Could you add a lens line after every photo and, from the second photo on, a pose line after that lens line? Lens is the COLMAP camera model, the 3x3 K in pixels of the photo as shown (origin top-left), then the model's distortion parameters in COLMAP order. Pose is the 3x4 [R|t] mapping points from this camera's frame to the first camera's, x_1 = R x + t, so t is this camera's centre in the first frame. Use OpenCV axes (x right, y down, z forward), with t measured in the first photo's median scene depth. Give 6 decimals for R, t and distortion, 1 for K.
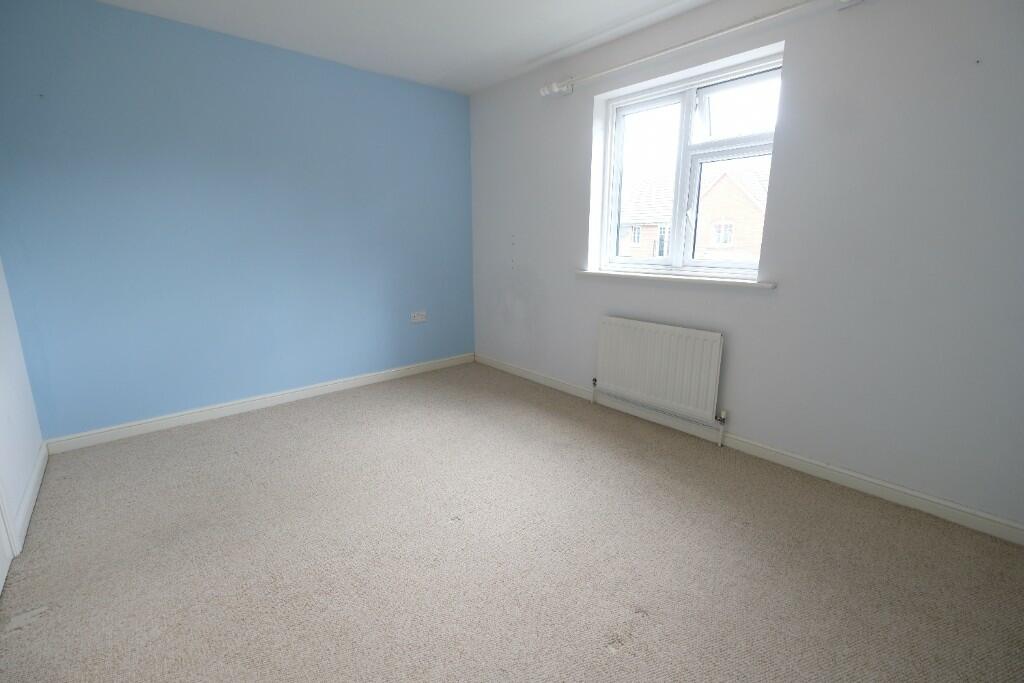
lens RADIAL K [[438.3, 0, 517.4], [0, 438.3, 327.2], [0, 0, 1]] dist [0.000700, 0.000203]
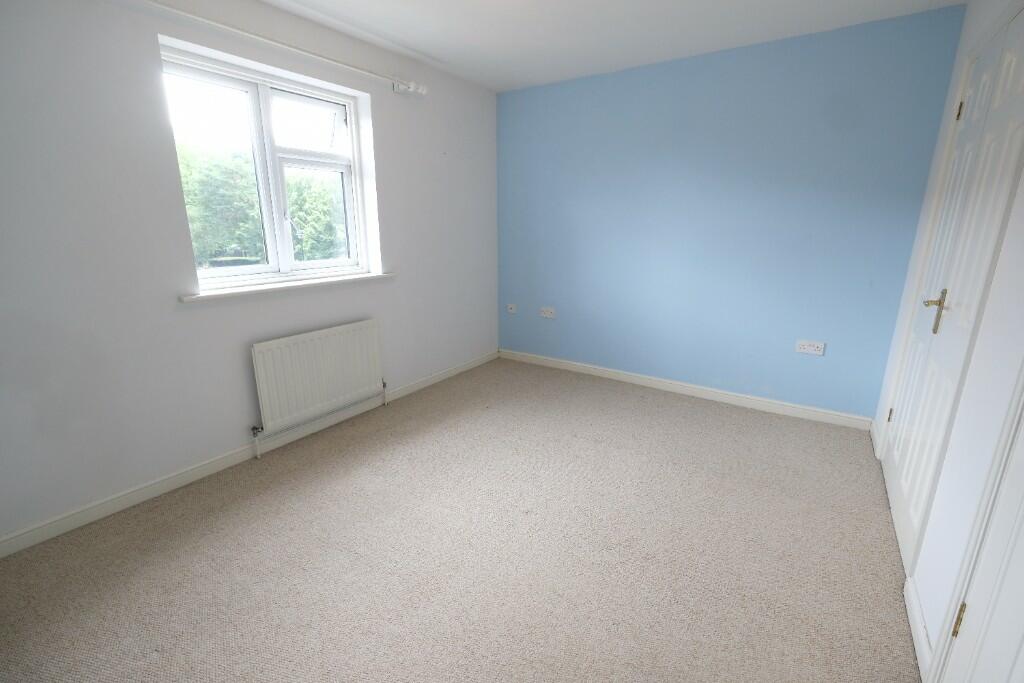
lens RADIAL K [[440.4, 0, 515.8], [0, 440.4, 335.5], [0, 0, 1]] dist [0.000133, 0.000071]
pose [[-0.230324, -0.239845, 0.943094, -0.734414], [0.190644, 0.939248, 0.285426, -0.198392], [-0.954257, 0.245535, -0.170606, 0.758439]]
